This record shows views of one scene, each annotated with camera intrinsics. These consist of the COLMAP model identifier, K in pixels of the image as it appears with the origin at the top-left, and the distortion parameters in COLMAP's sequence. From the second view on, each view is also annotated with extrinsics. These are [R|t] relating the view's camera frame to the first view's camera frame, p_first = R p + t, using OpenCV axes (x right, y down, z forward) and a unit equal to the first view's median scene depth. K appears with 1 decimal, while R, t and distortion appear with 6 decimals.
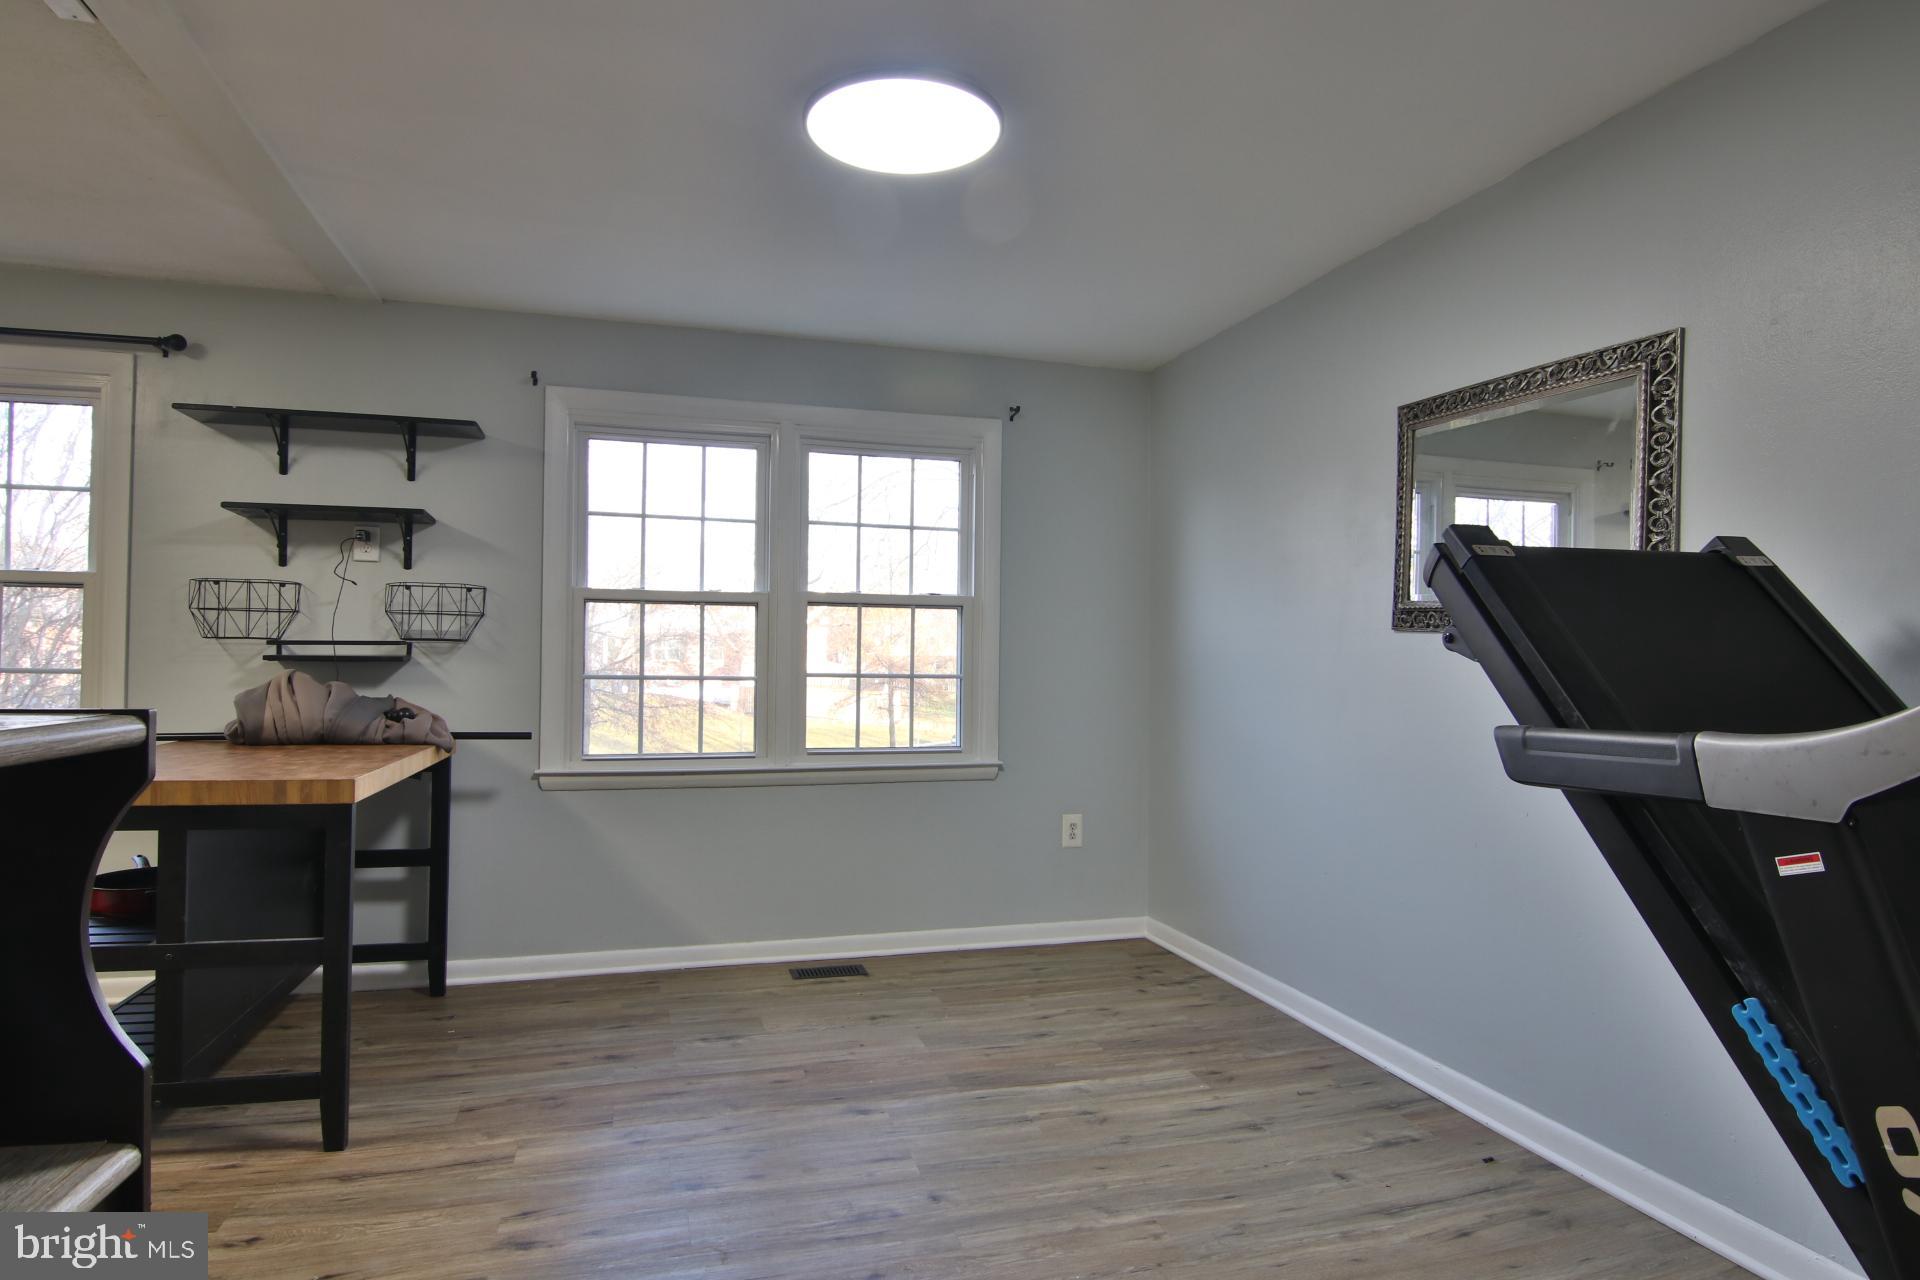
lens RADIAL K [[1090.4, 0, 959.4], [0, 1090.4, 649.5], [0, 0, 1]] dist [0.001151, -0.009340]
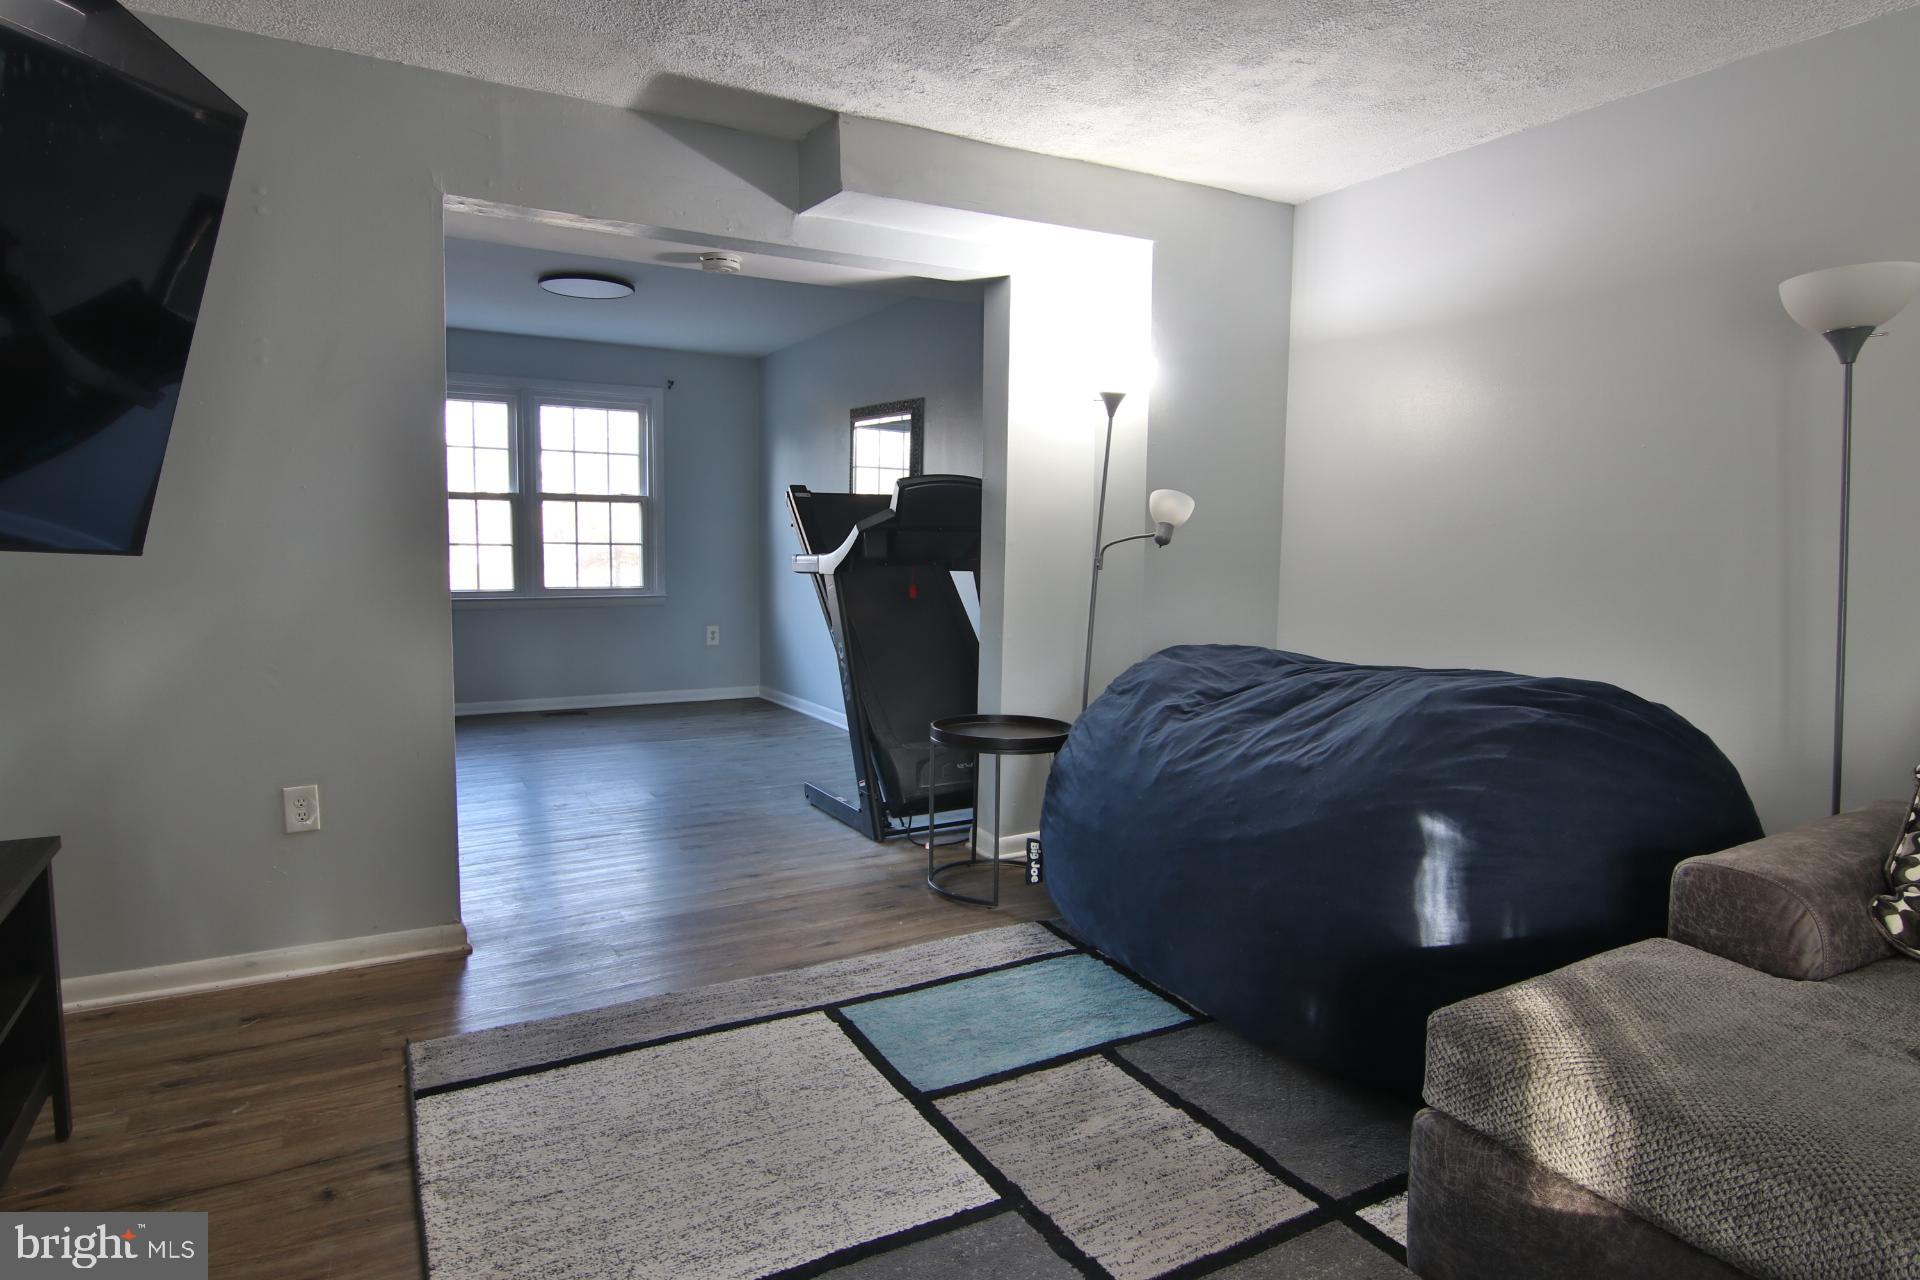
lens RADIAL K [[1090.4, 0, 959.8], [0, 1090.4, 644.6], [0, 0, 1]] dist [0.001151, -0.009340]
pose [[0.972014, -0.021008, 0.233980, 0.081146], [-0.004144, 0.994305, 0.106488, -0.002327], [-0.234885, -0.104477, 0.966392, -0.744925]]
